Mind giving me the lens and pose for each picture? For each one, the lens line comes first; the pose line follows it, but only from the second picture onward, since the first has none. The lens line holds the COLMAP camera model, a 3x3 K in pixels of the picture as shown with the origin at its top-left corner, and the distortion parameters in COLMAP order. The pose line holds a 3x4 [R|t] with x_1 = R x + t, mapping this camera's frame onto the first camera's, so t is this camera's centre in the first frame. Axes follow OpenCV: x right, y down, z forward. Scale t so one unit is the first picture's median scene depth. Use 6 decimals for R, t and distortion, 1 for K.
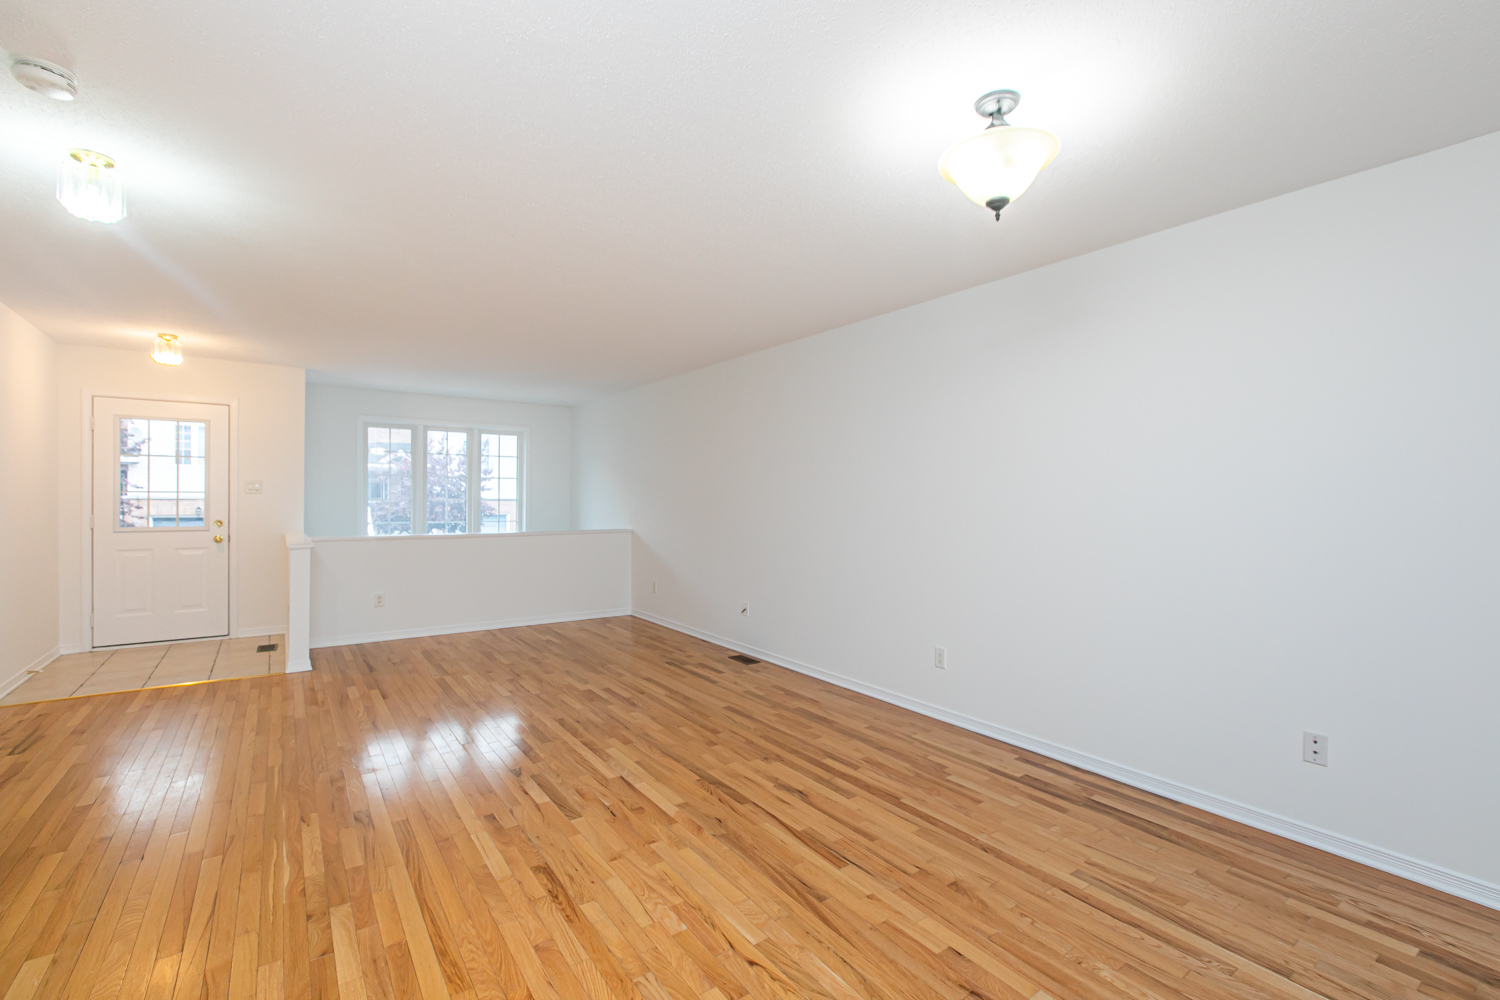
lens RADIAL K [[665.4, 0, 747.4], [0, 665.4, 501.3], [0, 0, 1]] dist [-0.003600, -0.000795]
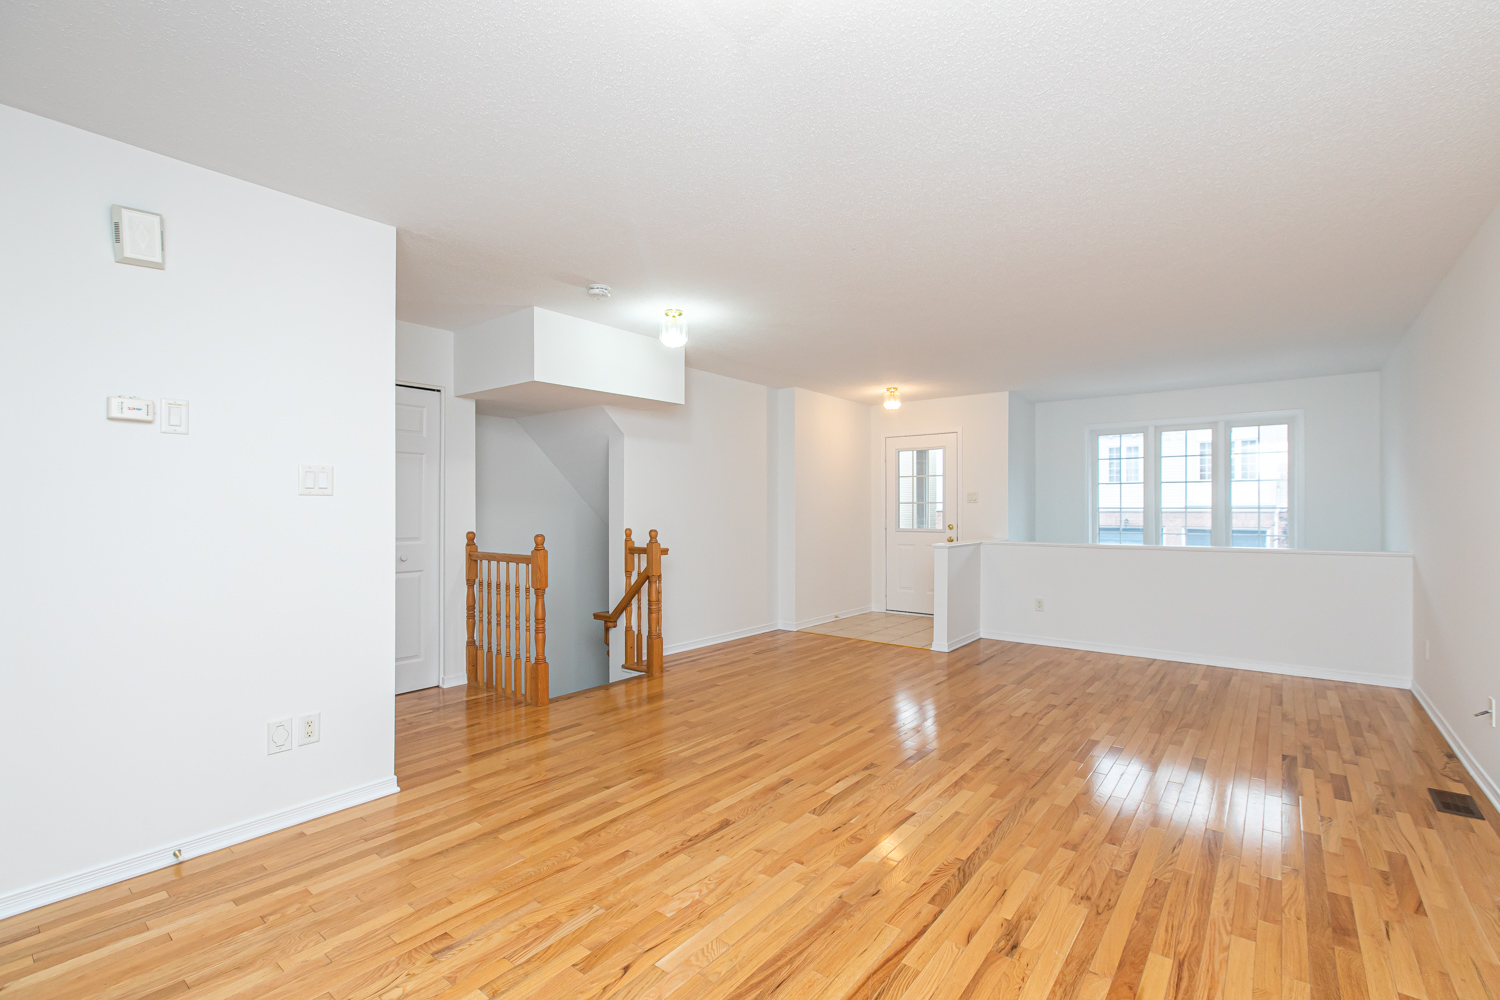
lens RADIAL K [[665.4, 0, 747.4], [0, 665.4, 501.3], [0, 0, 1]] dist [-0.003600, -0.000795]
pose [[0.269325, -0.016071, -0.962915, 0.482122], [-0.003956, 0.999834, -0.017794, 0.013448], [0.963041, 0.008602, 0.269216, 0.433987]]
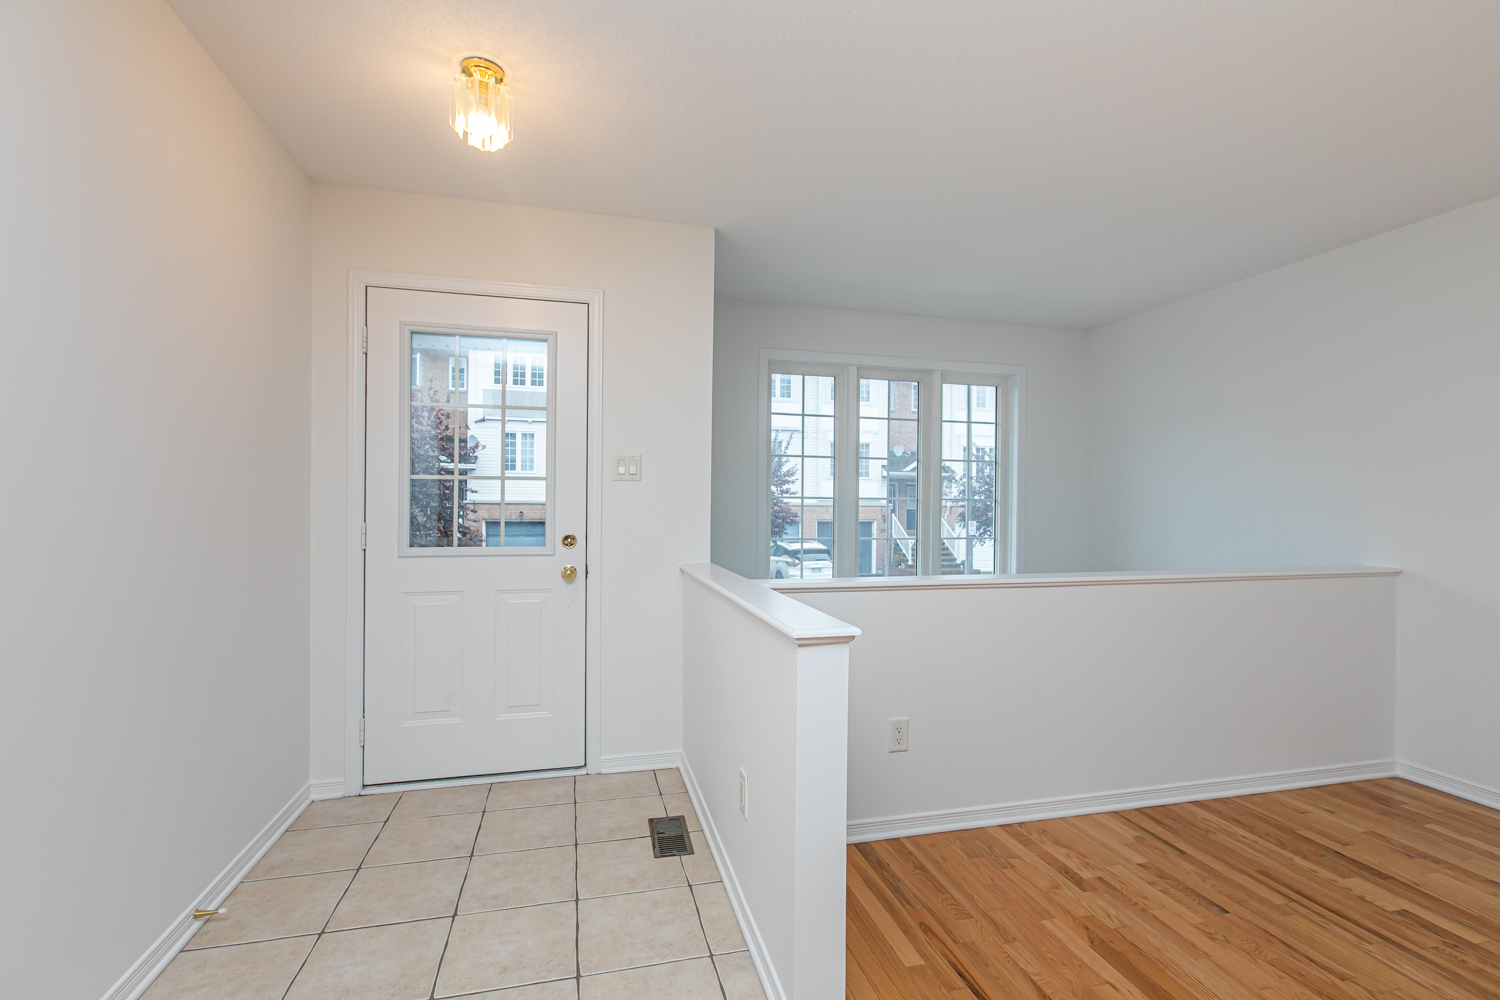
lens RADIAL K [[681.5, 0, 752.0], [0, 681.5, 512.8], [0, 0, 1]] dist [-0.001747, -0.000395]
pose [[0.934830, 0.006467, -0.355037, -0.731381], [-0.004401, 0.999968, 0.006627, 0.013001], [0.355069, -0.004633, 0.934829, 0.857664]]
